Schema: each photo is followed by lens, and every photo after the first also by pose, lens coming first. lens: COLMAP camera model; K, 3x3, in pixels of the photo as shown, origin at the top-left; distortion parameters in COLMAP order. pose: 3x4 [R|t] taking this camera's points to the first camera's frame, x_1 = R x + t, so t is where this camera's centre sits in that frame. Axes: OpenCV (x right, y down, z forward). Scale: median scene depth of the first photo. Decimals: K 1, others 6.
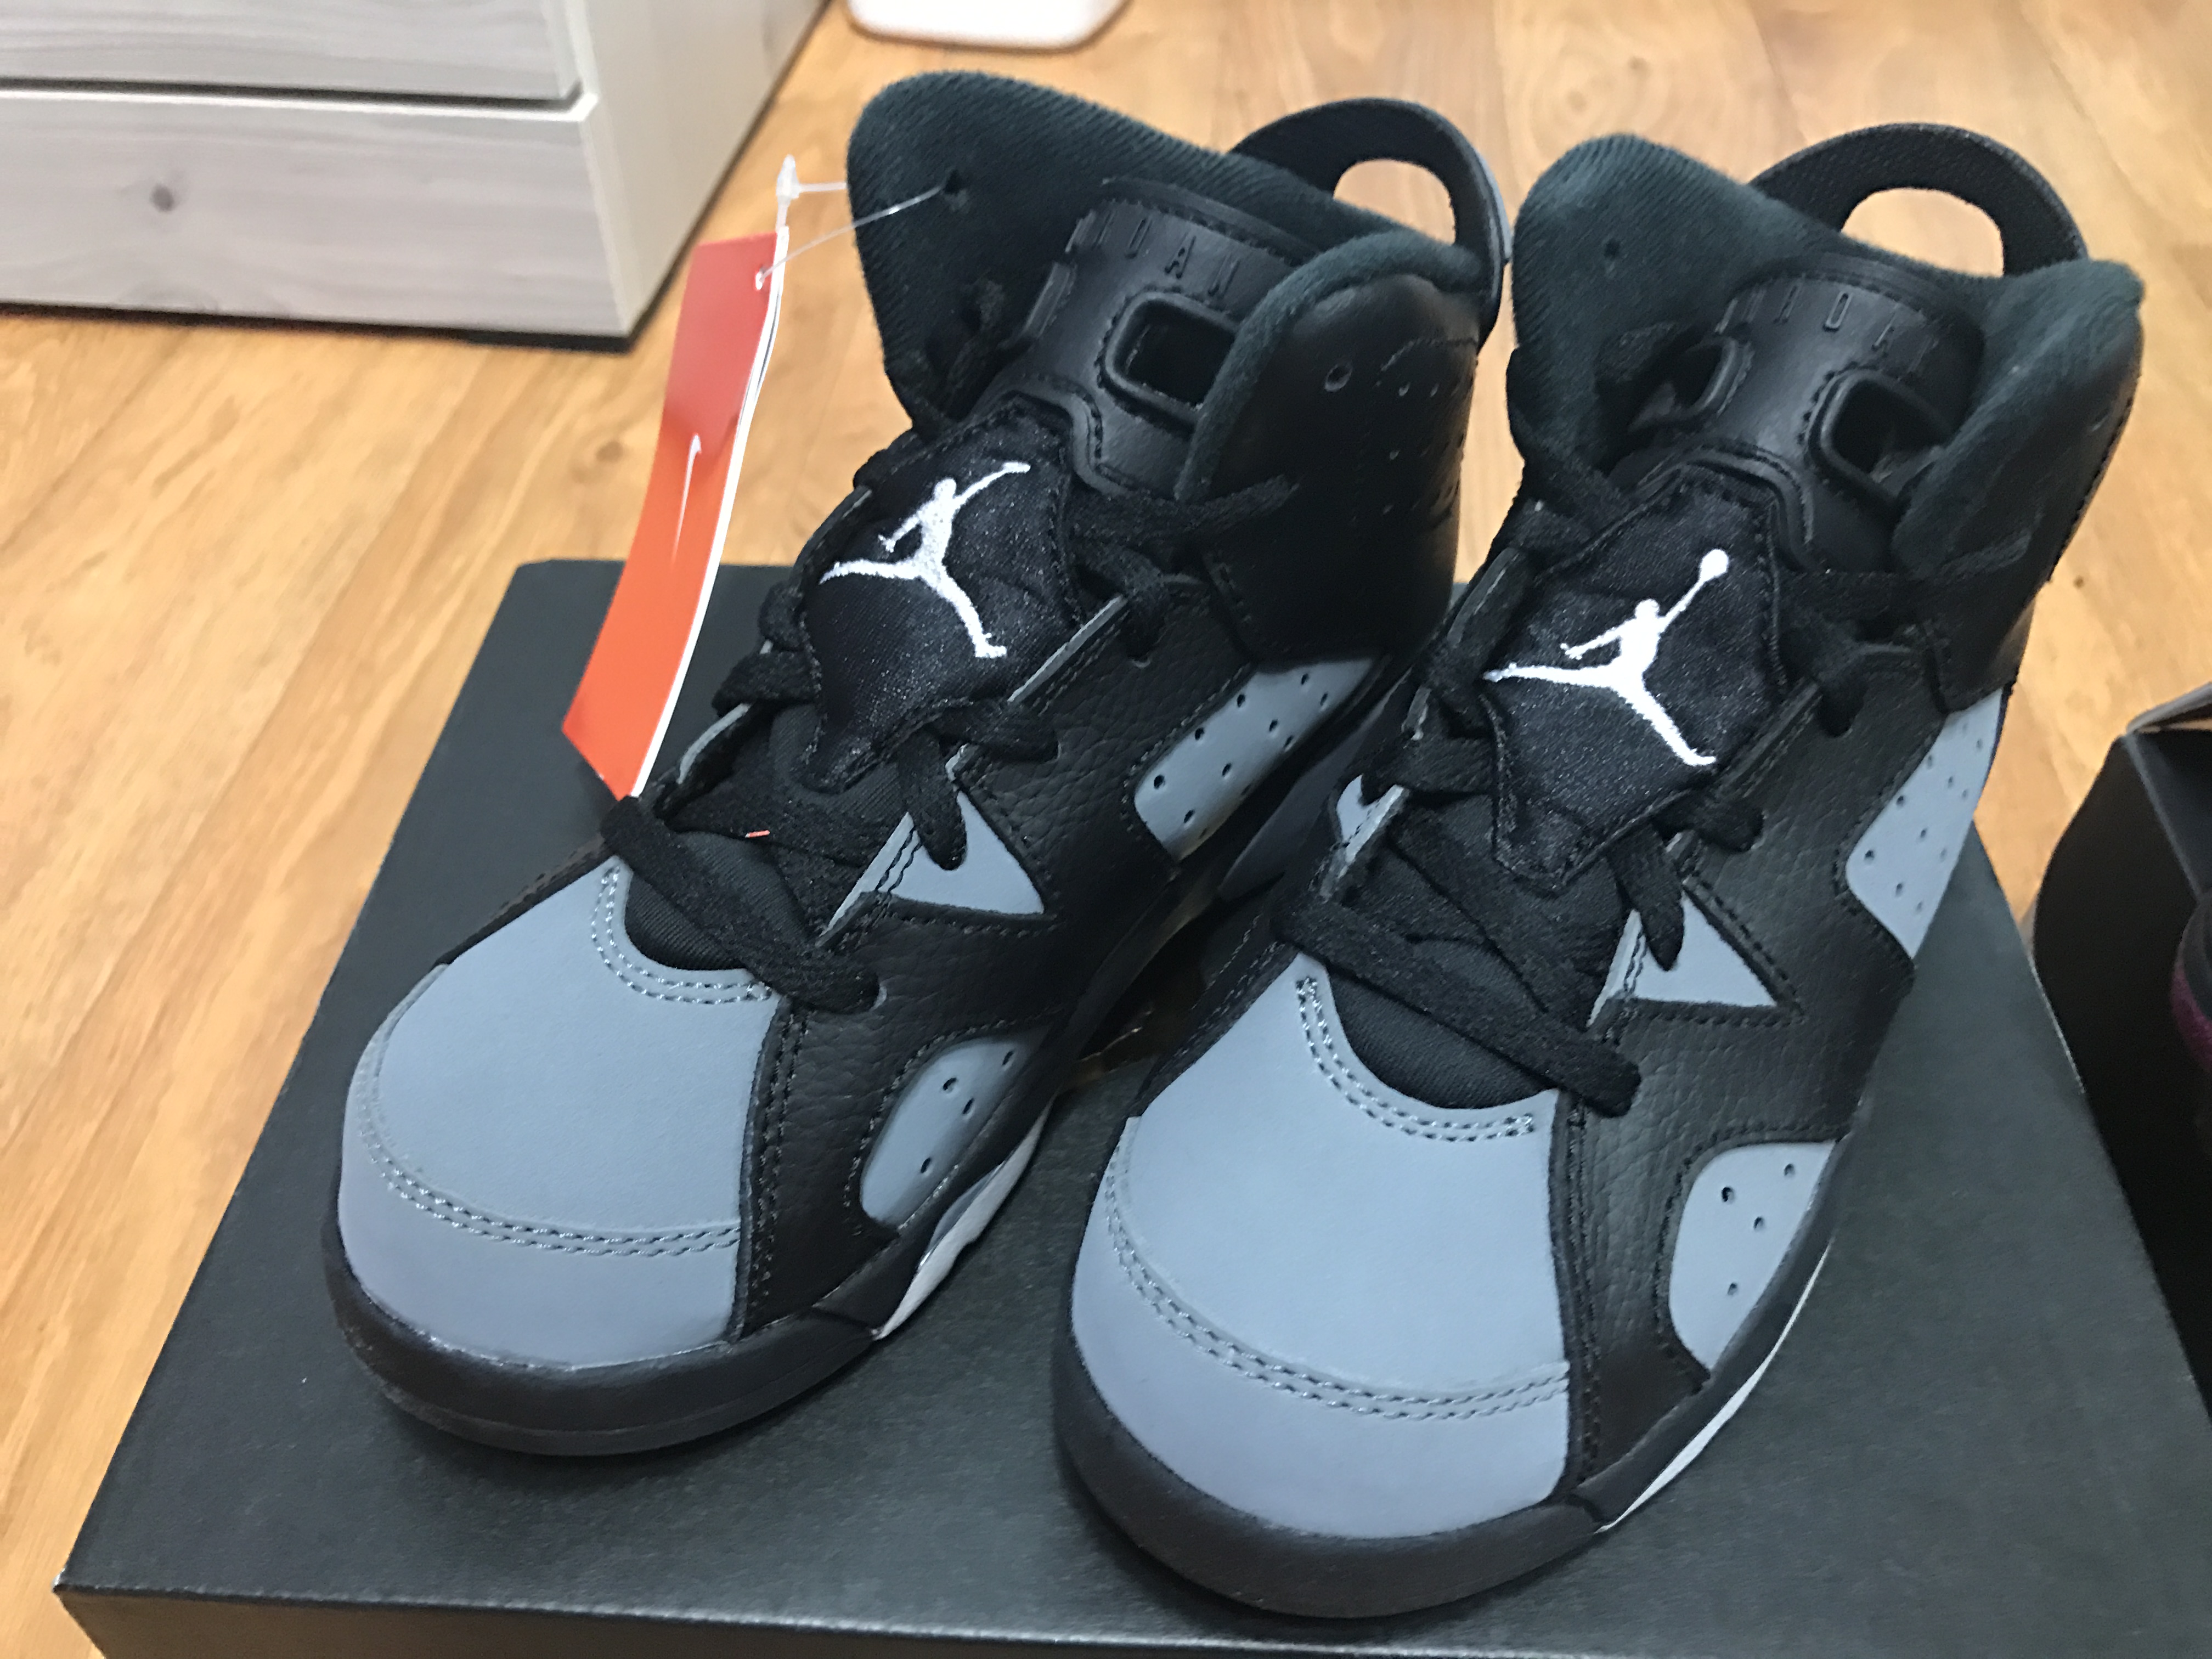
lens RADIAL K [[1788.7, 0, 1103.6], [0, 1788.7, 831.4], [0, 0, 1]] dist [0.017121, -0.031019]
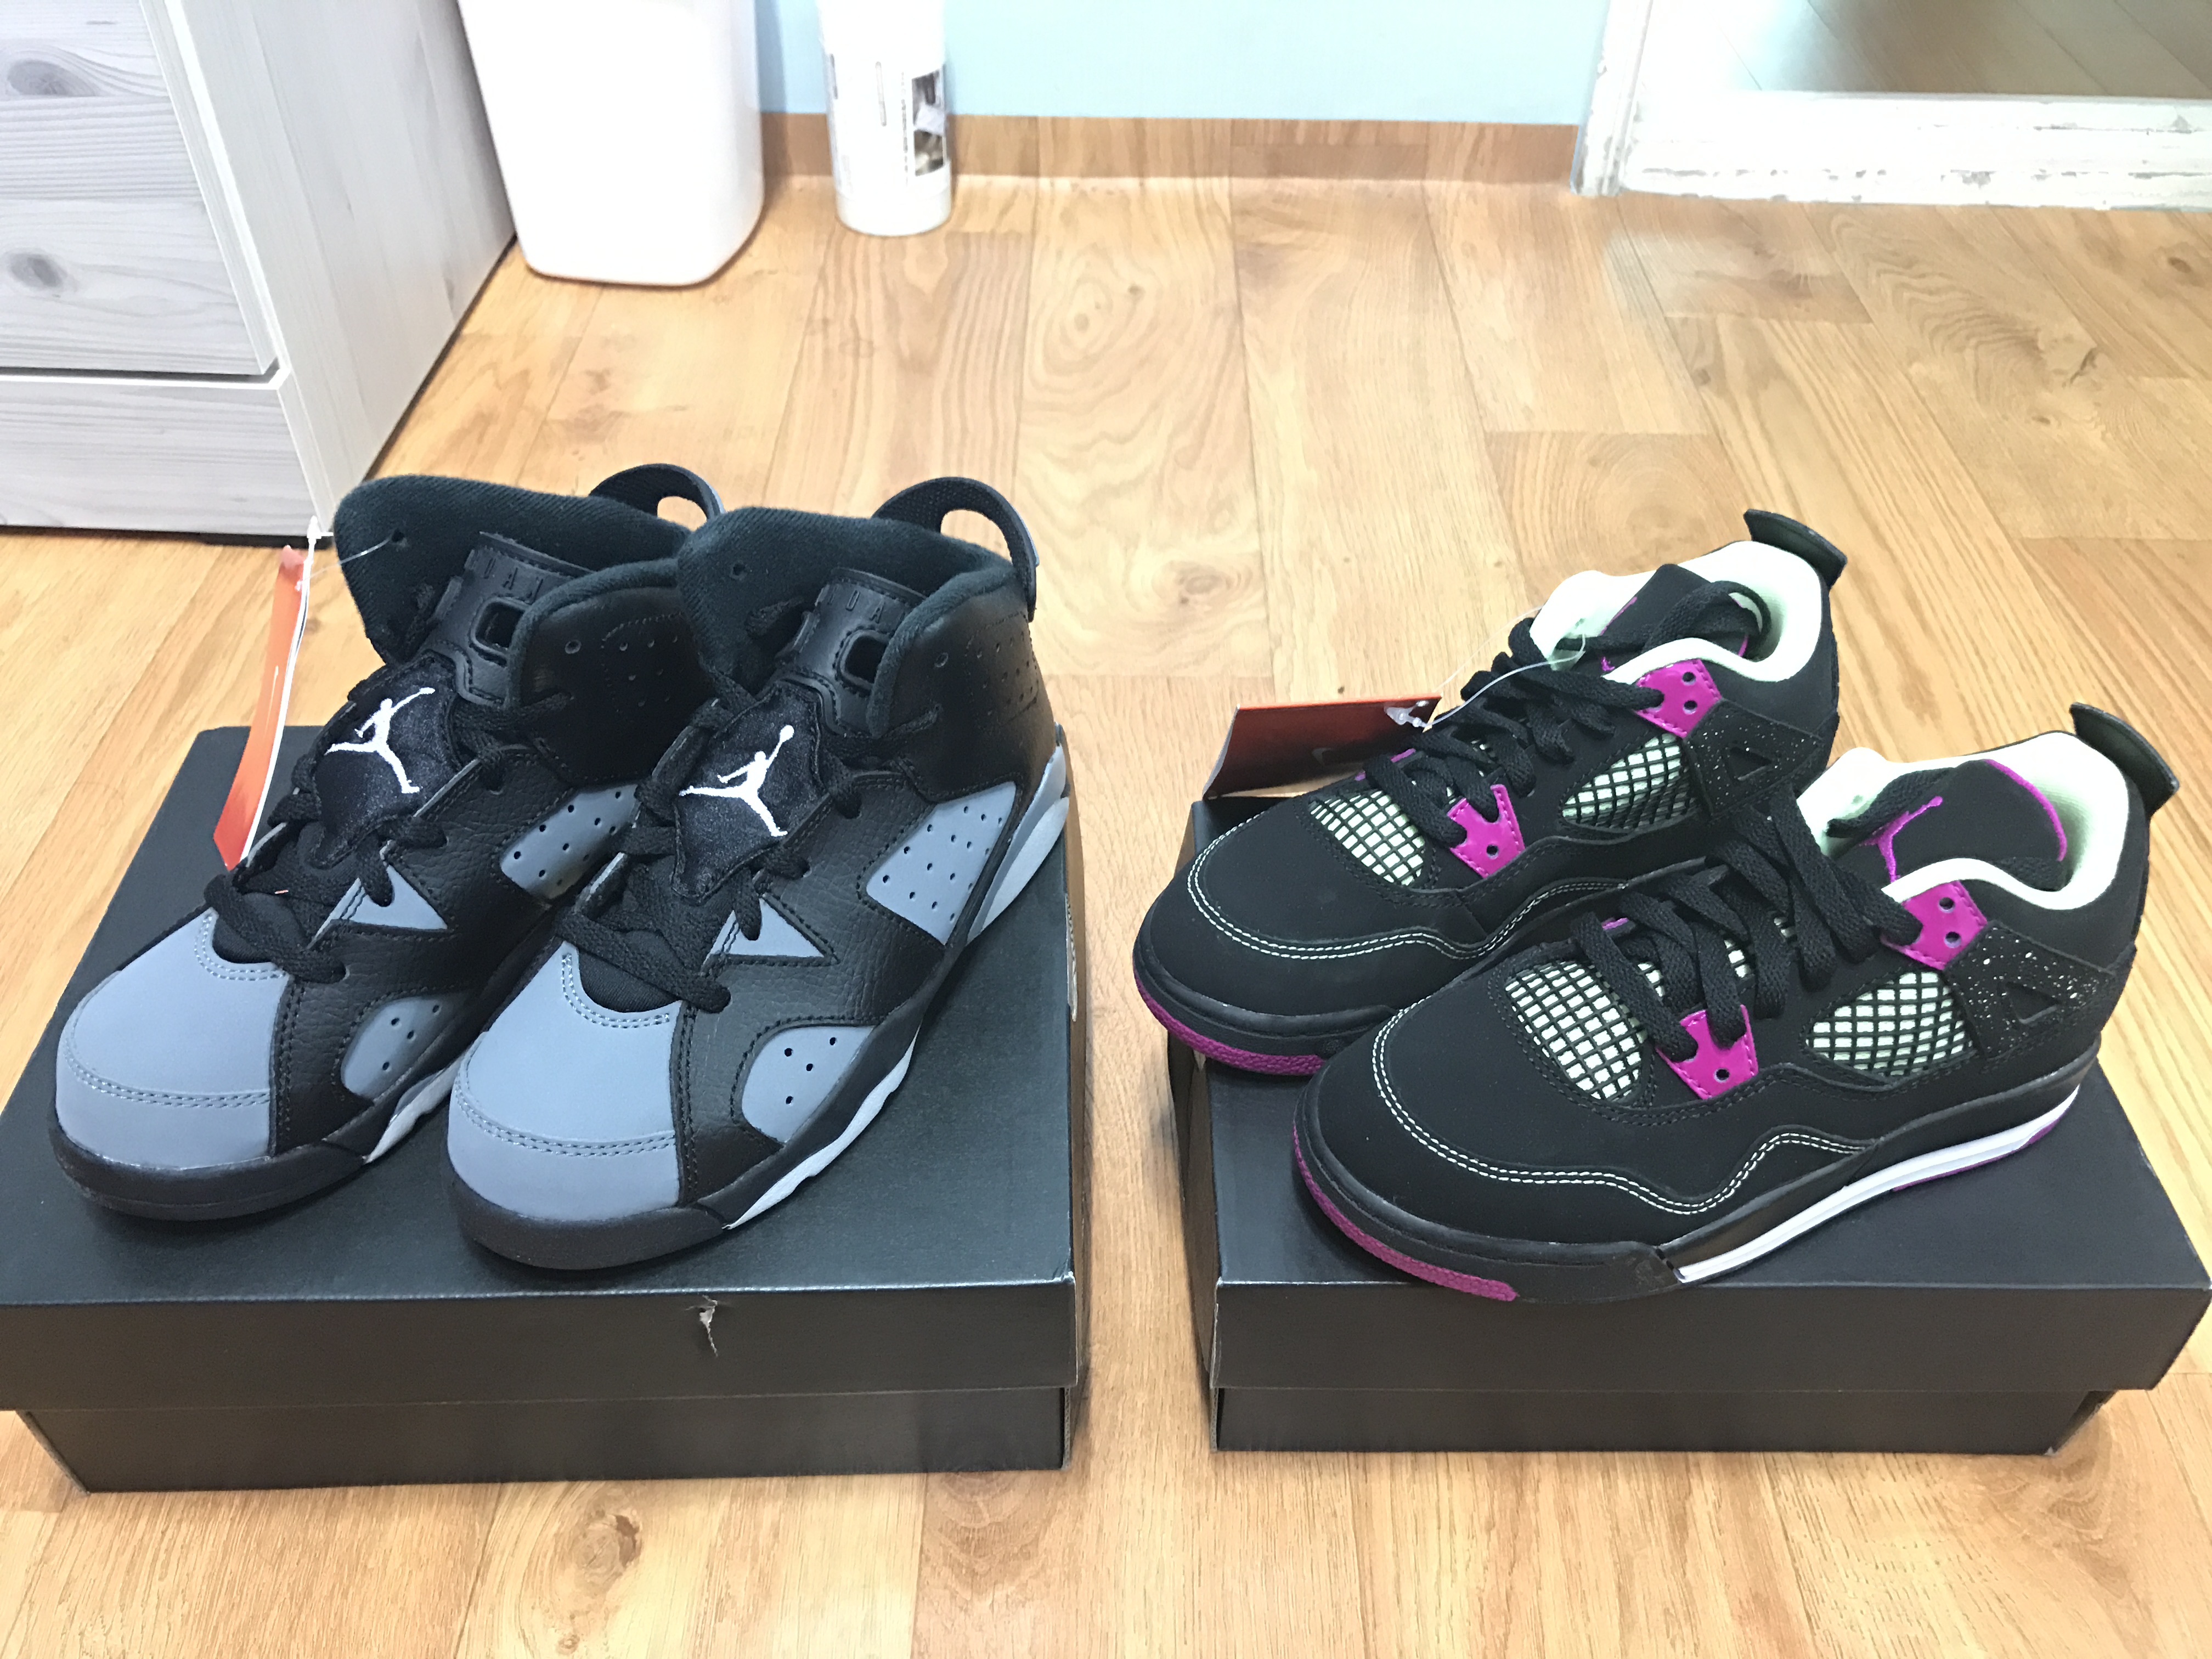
lens RADIAL K [[1788.7, 0, 1099.9], [0, 1788.7, 835.8], [0, 0, 1]] dist [0.017121, -0.031019]
pose [[0.996626, -0.040082, 0.071623, 0.522990], [0.042524, 0.998554, -0.032898, 0.040473], [-0.070201, 0.035832, 0.996889, -0.933566]]
